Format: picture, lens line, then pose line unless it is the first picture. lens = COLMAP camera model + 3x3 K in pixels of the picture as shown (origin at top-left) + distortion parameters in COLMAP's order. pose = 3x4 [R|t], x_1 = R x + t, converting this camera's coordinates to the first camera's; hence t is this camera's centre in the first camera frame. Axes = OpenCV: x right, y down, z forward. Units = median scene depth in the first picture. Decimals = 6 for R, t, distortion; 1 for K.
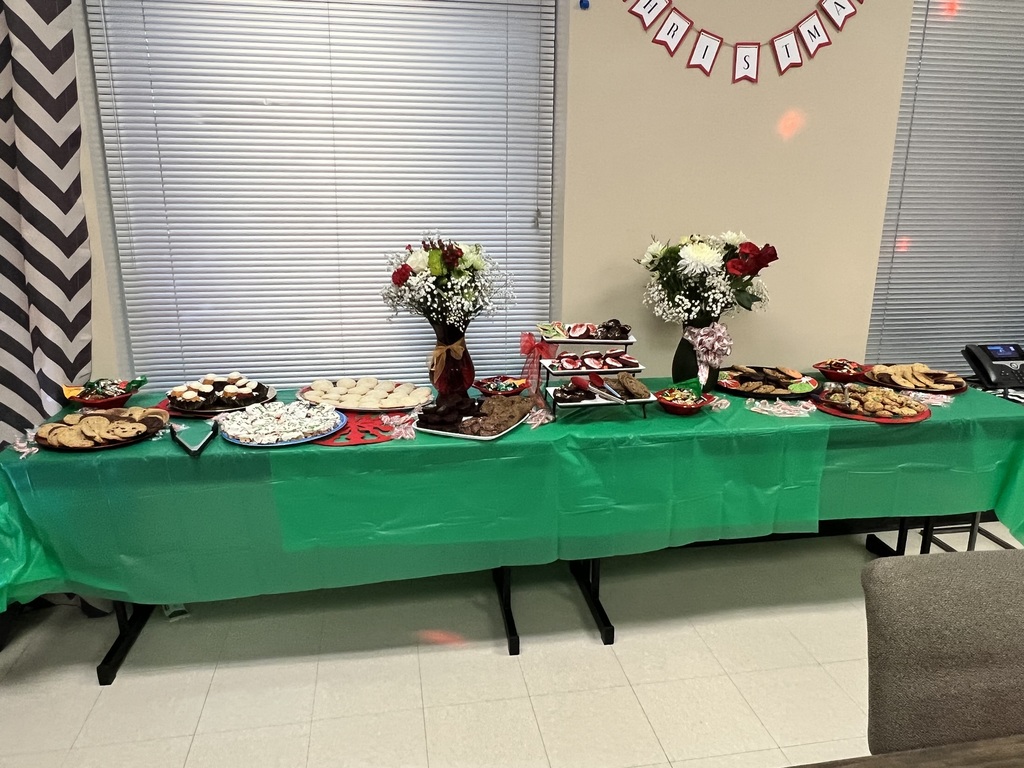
lens RADIAL K [[745.7, 0, 511.3], [0, 745.7, 383.1], [0, 0, 1]] dist [0.002620, -0.000314]
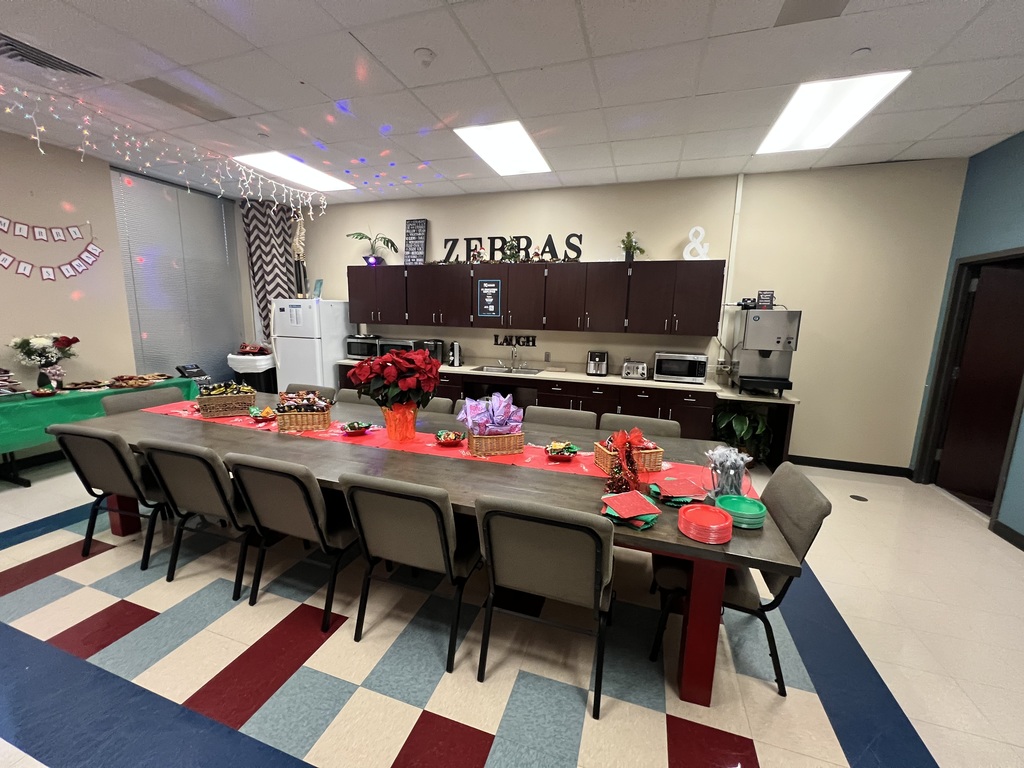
lens RADIAL K [[410.0, 0, 509.1], [0, 410.0, 381.3], [0, 0, 1]] dist [-0.000590, -0.000109]
pose [[0.484739, -0.142553, 0.862964, -0.239872], [0.220213, 0.974738, 0.037320, 0.299753], [-0.846484, 0.171945, 0.503885, -1.221423]]
